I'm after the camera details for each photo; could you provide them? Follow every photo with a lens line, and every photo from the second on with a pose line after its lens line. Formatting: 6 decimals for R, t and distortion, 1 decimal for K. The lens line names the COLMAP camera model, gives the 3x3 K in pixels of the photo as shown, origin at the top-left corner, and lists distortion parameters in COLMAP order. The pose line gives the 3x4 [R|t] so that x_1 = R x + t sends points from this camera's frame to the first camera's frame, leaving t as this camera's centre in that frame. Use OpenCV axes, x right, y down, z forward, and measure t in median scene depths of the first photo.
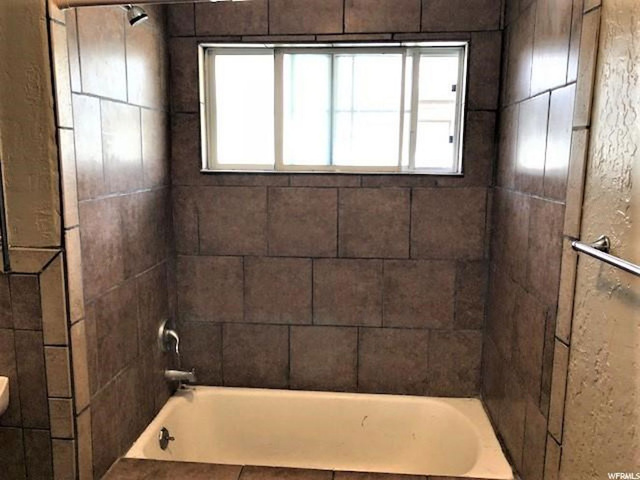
lens RADIAL K [[525.0, 0, 322.3], [0, 525.0, 240.2], [0, 0, 1]] dist [0.020371, -0.032035]
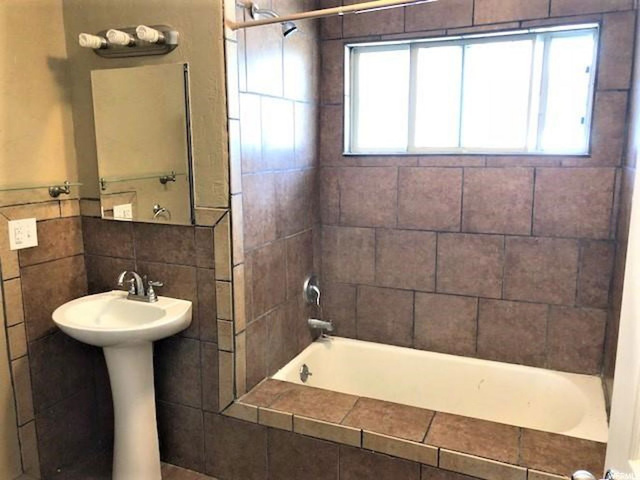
lens RADIAL K [[525.0, 0, 322.3], [0, 525.0, 240.2], [0, 0, 1]] dist [0.020371, -0.032035]
pose [[0.946993, 0.043691, -0.318269, 0.109360], [-0.038043, 0.998989, 0.023945, 0.036219], [0.318993, -0.010568, 0.947698, -0.134294]]
